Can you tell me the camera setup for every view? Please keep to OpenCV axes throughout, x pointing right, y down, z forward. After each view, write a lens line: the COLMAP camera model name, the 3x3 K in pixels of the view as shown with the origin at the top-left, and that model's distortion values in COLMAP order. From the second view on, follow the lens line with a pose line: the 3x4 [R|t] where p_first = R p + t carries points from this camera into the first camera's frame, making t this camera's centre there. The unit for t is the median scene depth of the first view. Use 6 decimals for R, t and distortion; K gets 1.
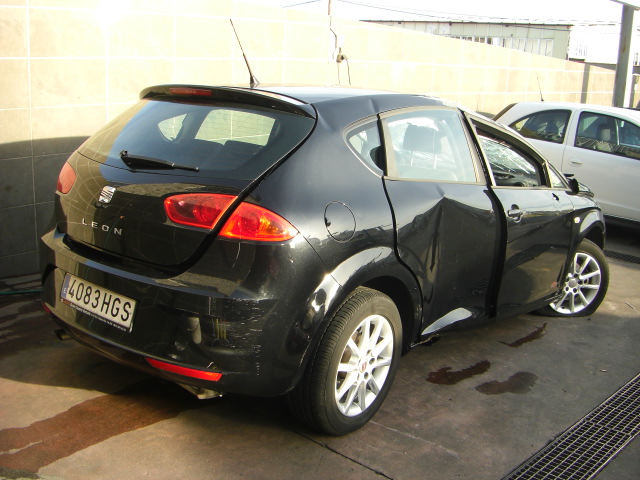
lens RADIAL K [[730.6, 0, 320.0], [0, 730.6, 240.0], [0, 0, 1]] dist [-0.198694, 0.150562]
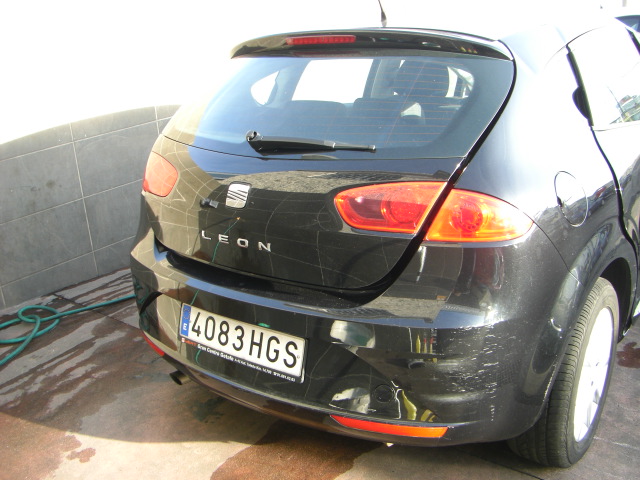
lens RADIAL K [[730.6, 0, 320.0], [0, 730.6, 240.0], [0, 0, 1]] dist [-0.198694, 0.150562]
pose [[0.992779, -0.119446, -0.011092, -0.211674], [0.119958, 0.988917, 0.087485, -0.073524], [0.000519, -0.088184, 0.996104, 0.269204]]
